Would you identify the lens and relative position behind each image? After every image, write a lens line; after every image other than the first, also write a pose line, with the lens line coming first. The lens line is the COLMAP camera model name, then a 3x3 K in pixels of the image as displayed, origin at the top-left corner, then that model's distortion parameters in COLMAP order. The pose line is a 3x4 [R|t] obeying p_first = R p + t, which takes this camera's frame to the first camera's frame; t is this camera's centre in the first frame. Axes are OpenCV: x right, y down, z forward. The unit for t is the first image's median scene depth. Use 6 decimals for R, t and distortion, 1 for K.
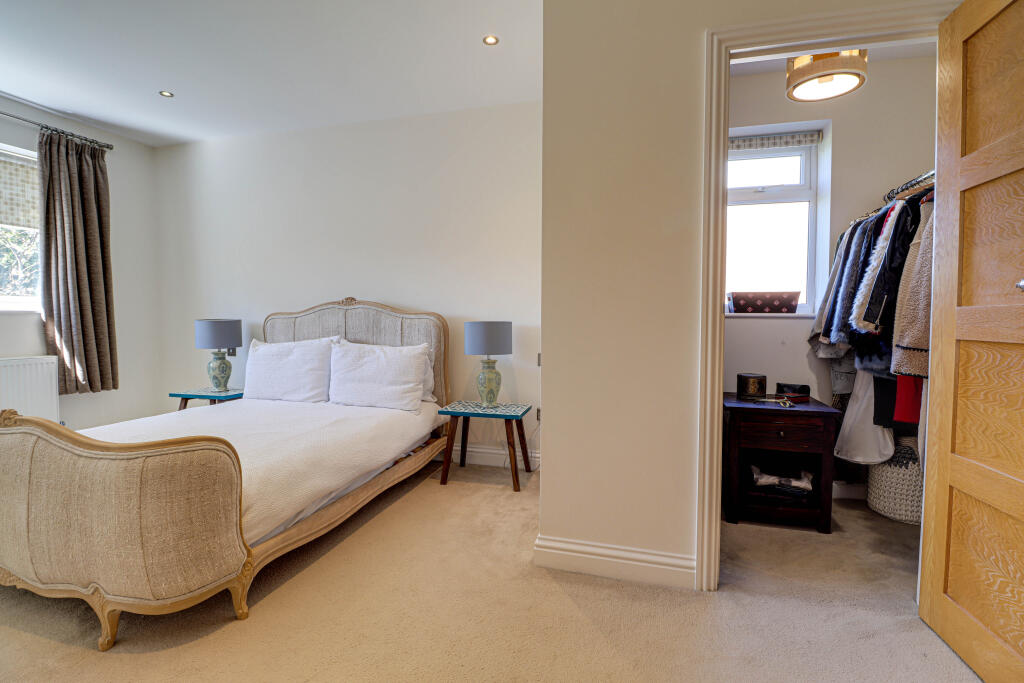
lens RADIAL K [[479.1, 0, 514.9], [0, 479.1, 339.4], [0, 0, 1]] dist [-0.007310, -0.007037]
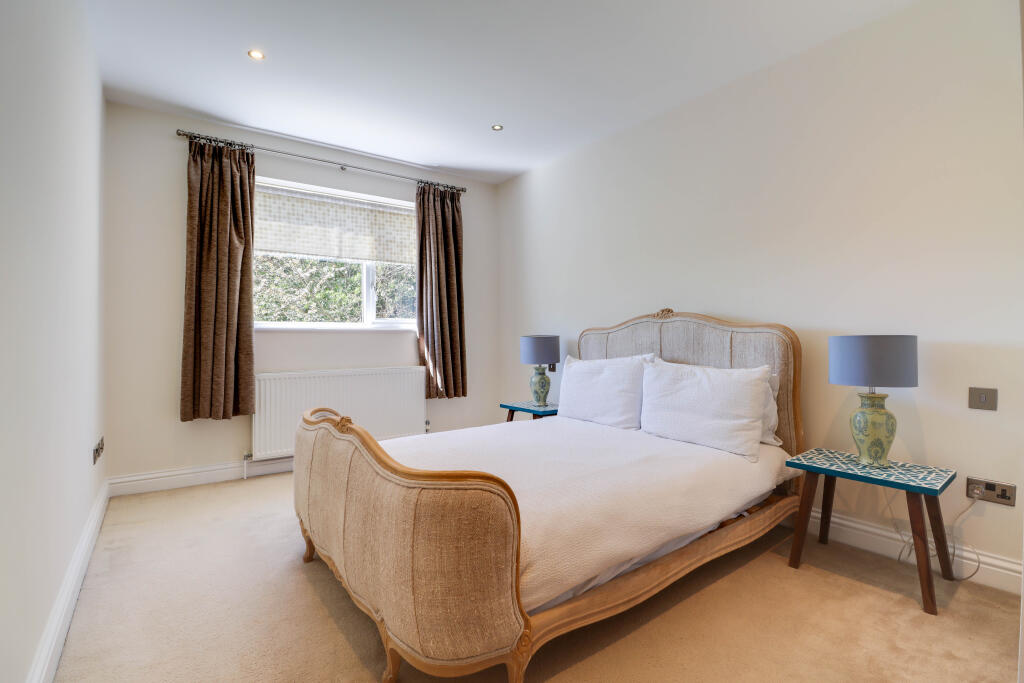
lens RADIAL K [[479.1, 0, 508.4], [0, 479.1, 332.3], [0, 0, 1]] dist [-0.007310, -0.007037]
pose [[0.785698, -0.011745, -0.618498, -0.041358], [-0.019190, 0.998876, -0.043346, -0.003673], [0.618312, 0.045926, 0.784590, 0.171420]]
